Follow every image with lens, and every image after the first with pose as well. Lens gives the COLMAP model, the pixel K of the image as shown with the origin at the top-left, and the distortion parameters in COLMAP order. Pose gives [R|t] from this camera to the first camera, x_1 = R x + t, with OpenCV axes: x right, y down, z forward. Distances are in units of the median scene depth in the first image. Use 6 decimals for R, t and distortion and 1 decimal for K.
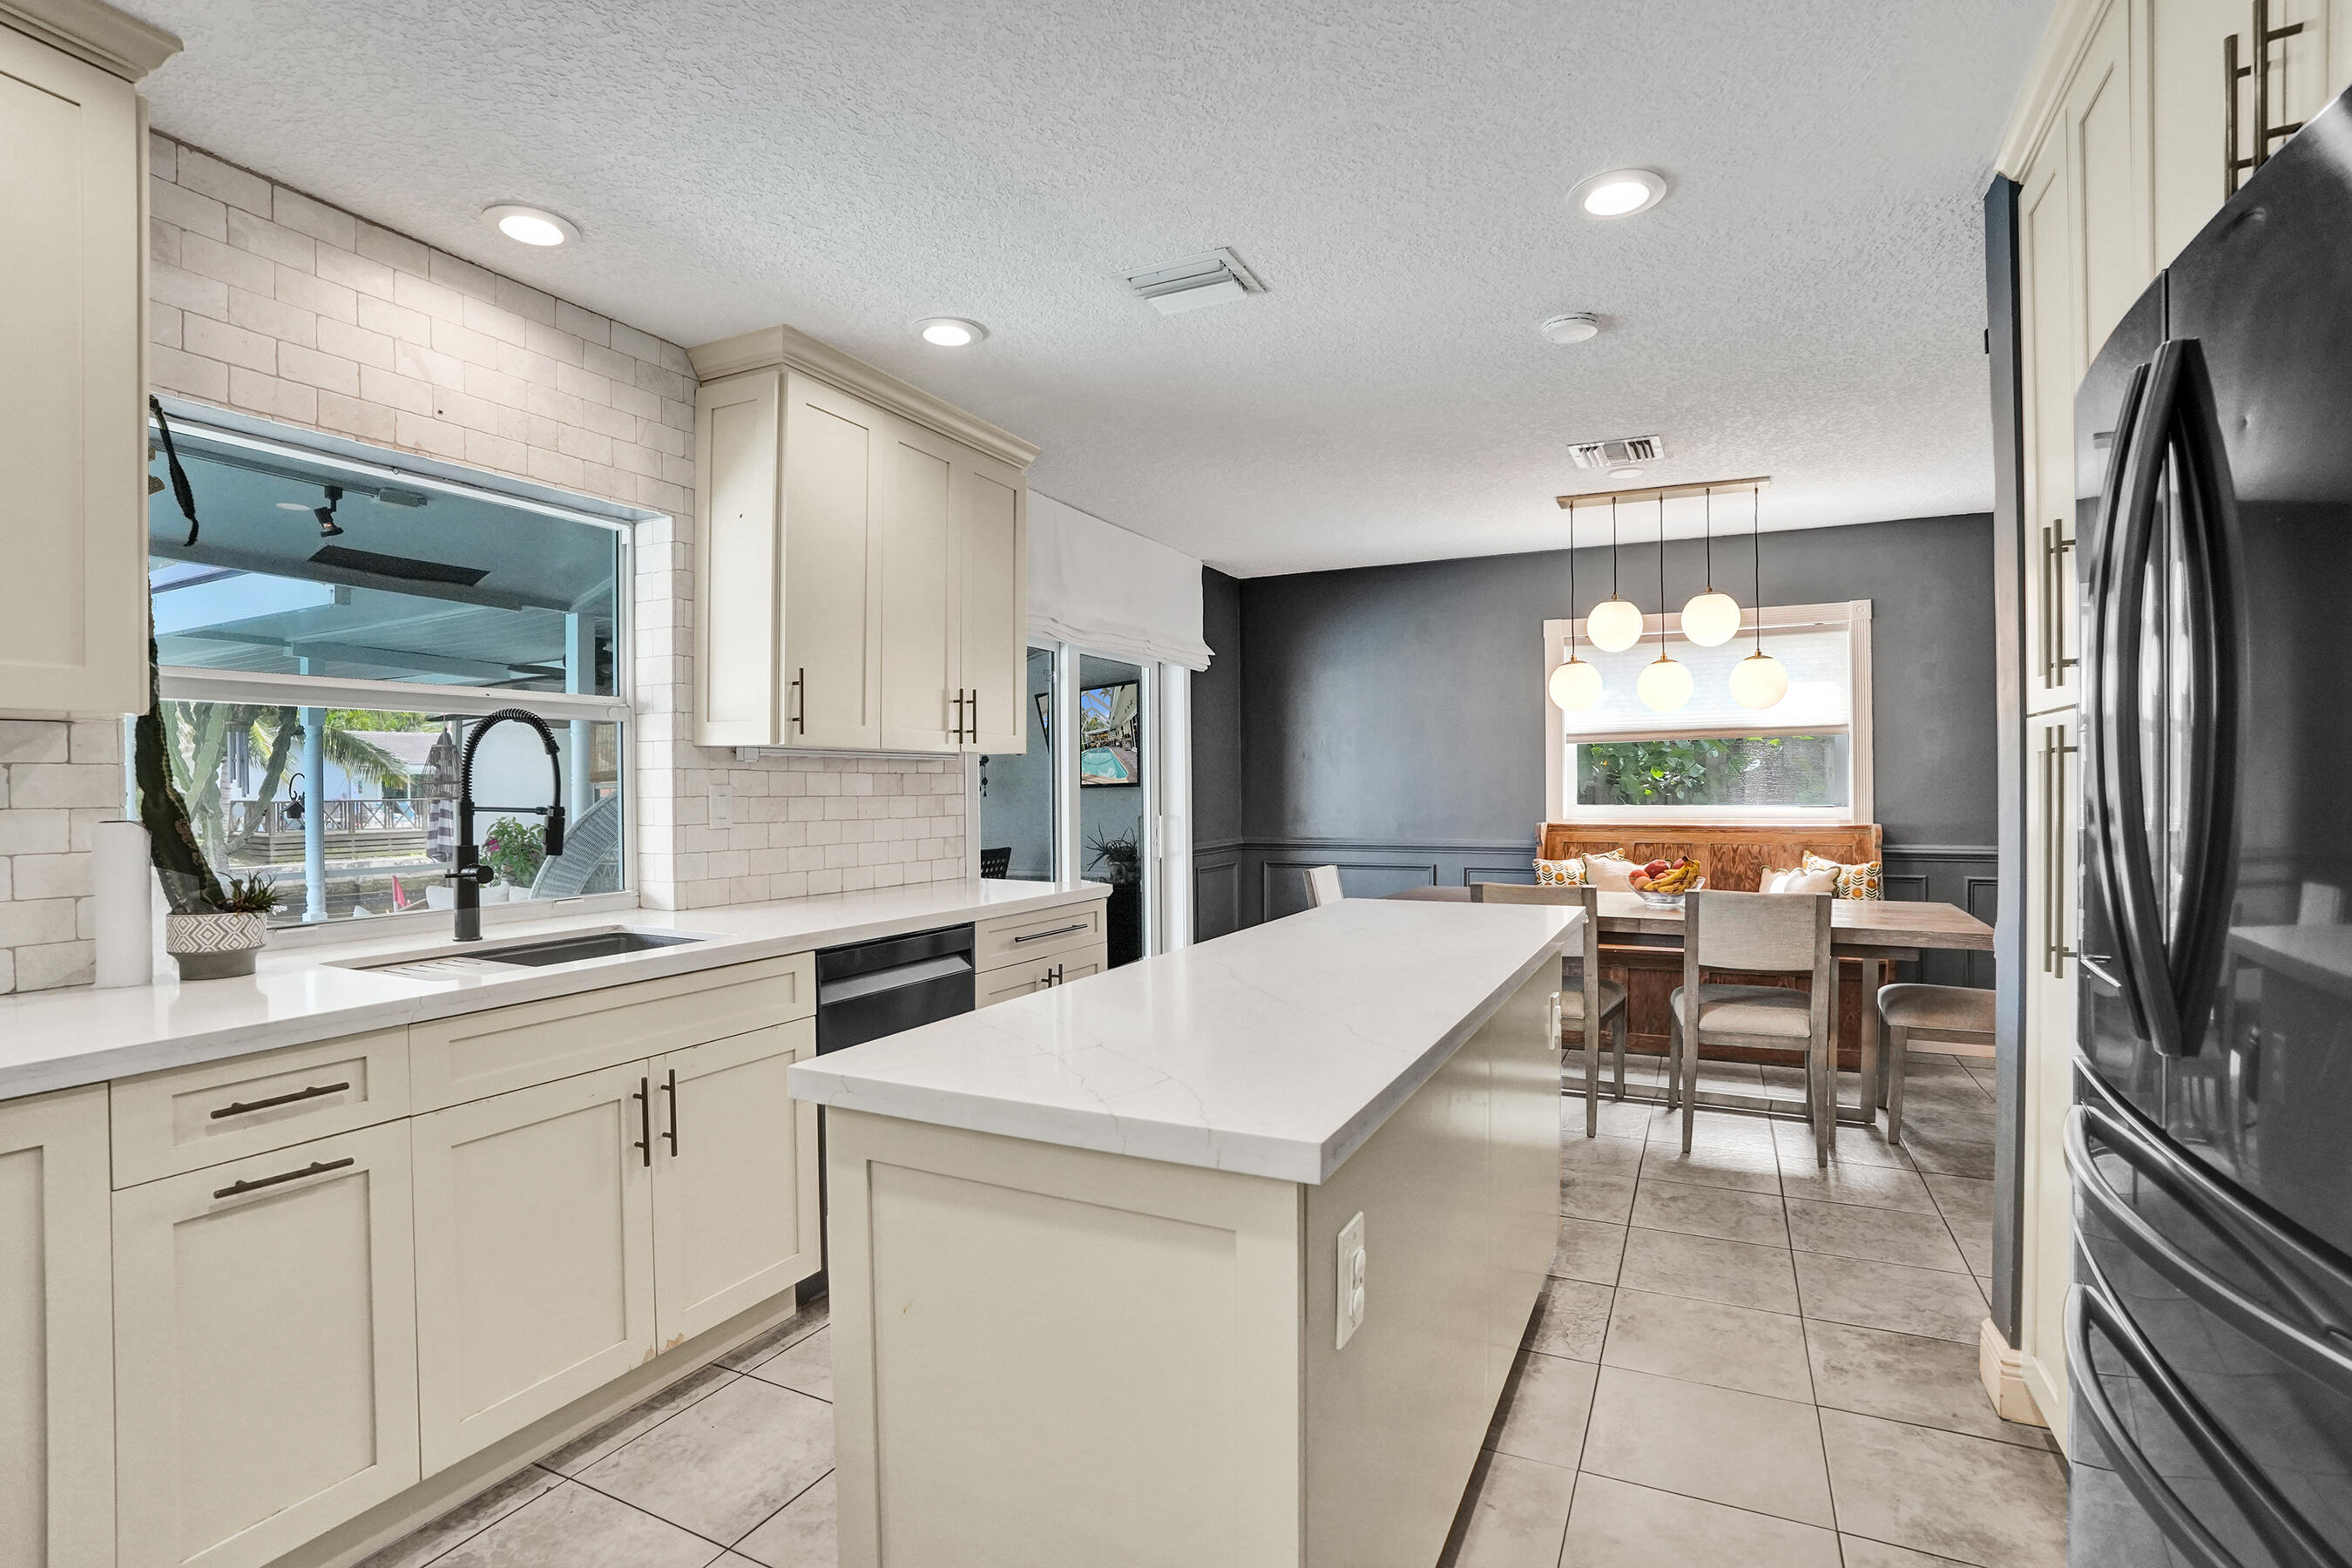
lens RADIAL K [[1139.8, 0, 1182.5], [0, 1139.8, 794.0], [0, 0, 1]] dist [-0.065447, 0.029051]
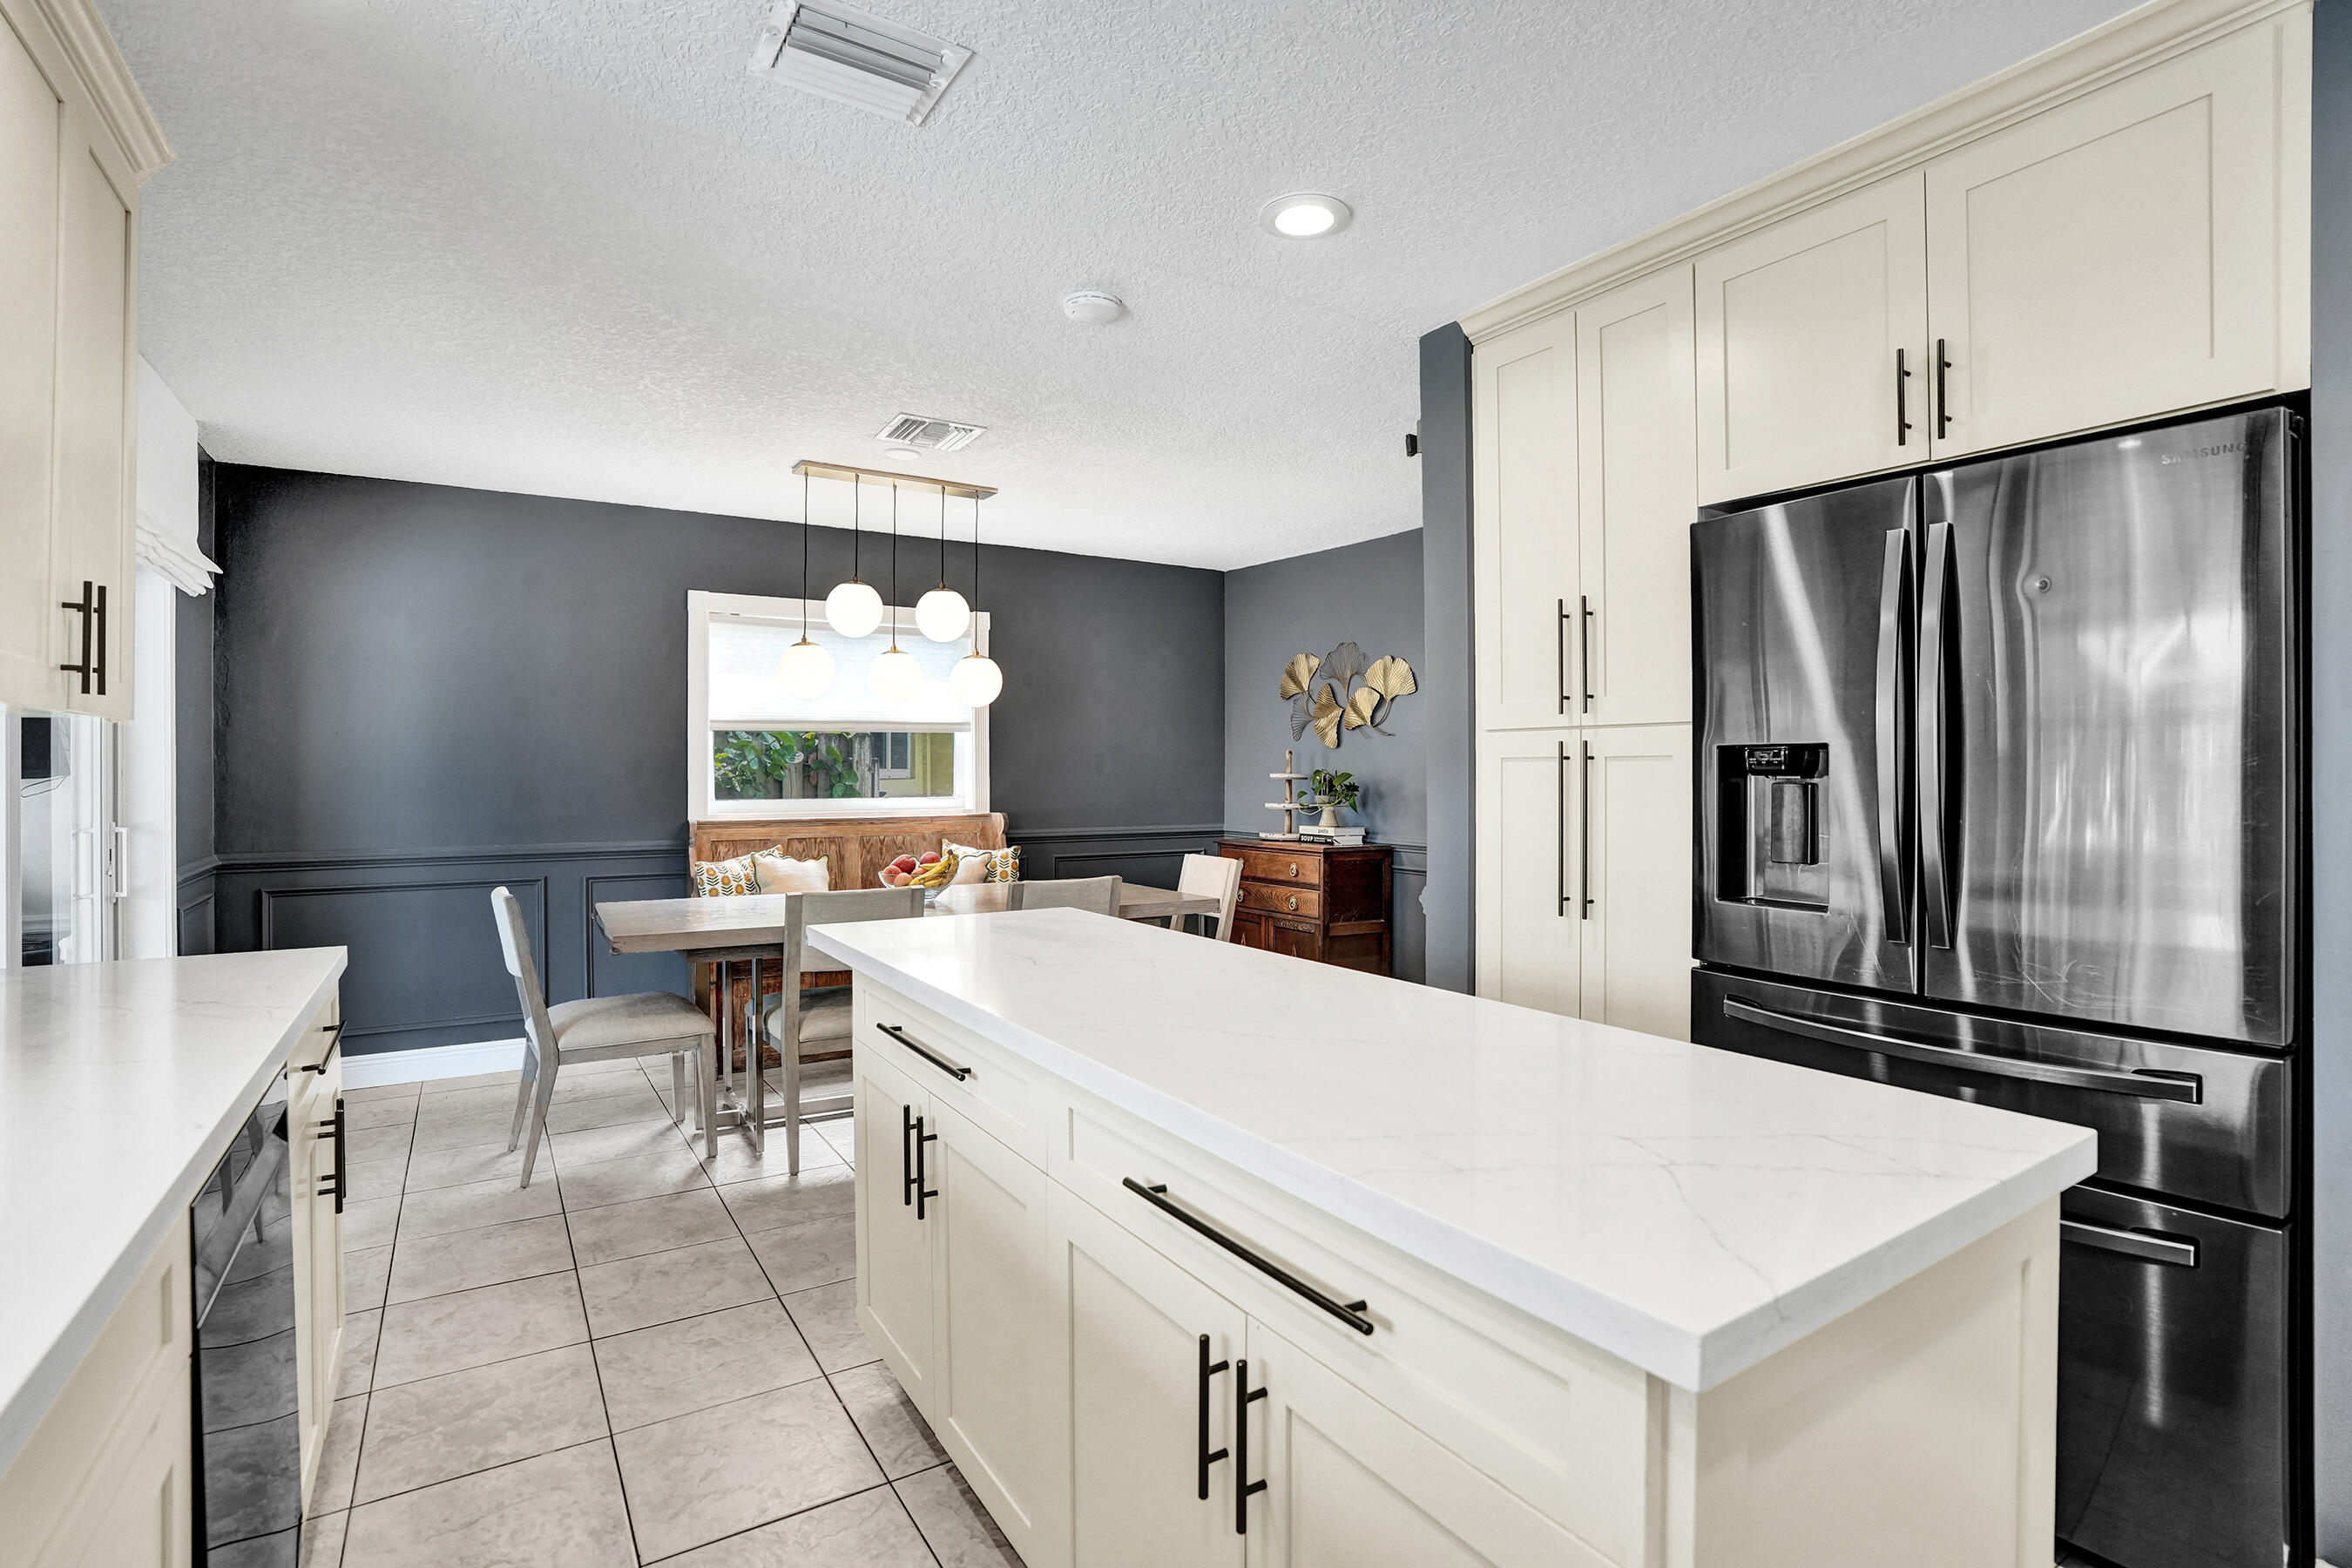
lens RADIAL K [[1139.8, 0, 1182.5], [0, 1139.8, 794.0], [0, 0, 1]] dist [-0.065447, 0.029051]
pose [[0.518669, -0.009906, 0.854918, -0.254361], [0.002017, 0.999944, 0.010362, -0.003302], [-0.854973, -0.003650, 0.518660, 0.242009]]
